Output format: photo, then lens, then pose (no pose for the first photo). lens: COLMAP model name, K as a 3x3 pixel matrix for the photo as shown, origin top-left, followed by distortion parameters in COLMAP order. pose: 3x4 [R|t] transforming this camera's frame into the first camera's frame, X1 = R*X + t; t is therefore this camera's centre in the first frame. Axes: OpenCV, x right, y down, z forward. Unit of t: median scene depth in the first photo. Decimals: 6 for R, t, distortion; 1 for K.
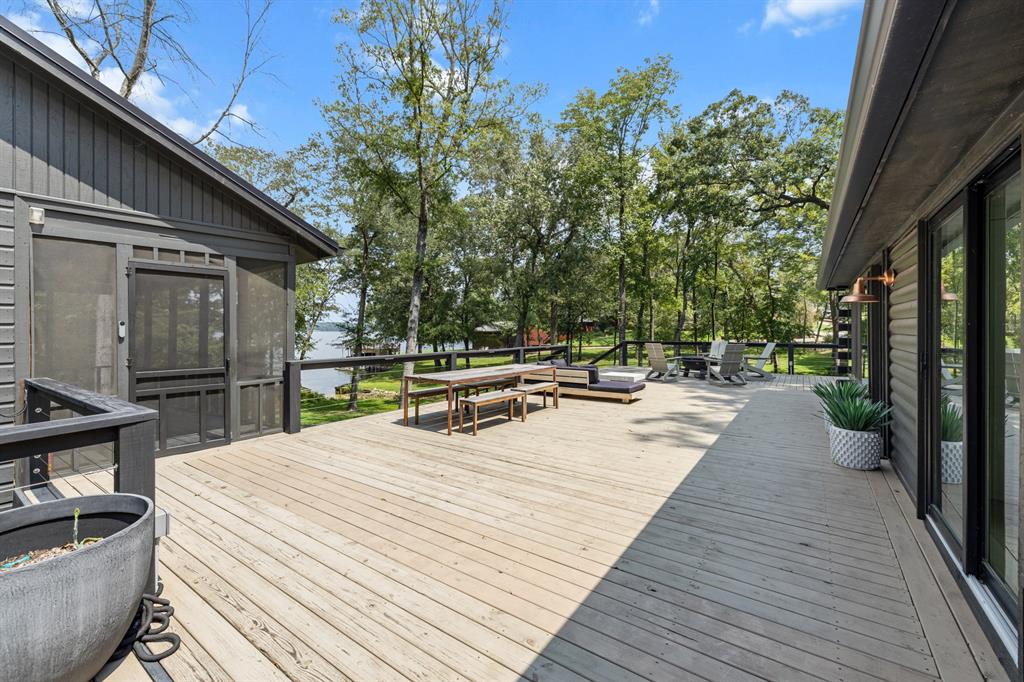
lens RADIAL K [[437.3, 0, 504.3], [0, 437.3, 332.1], [0, 0, 1]] dist [0.002485, -0.000178]
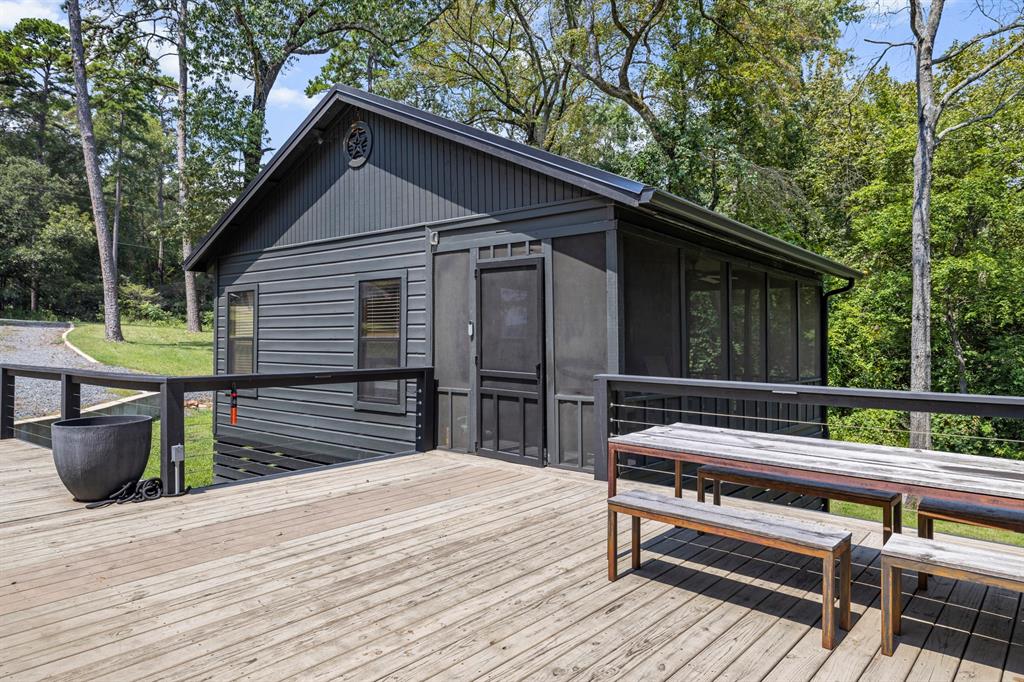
lens RADIAL K [[669.7, 0, 510.8], [0, 669.7, 333.9], [0, 0, 1]] dist [-0.001571, 0.000192]
pose [[-0.090489, 0.002998, -0.995893, 0.690845], [-0.013351, 0.999902, 0.004223, 0.000068], [0.995808, 0.013678, -0.090440, 1.147752]]
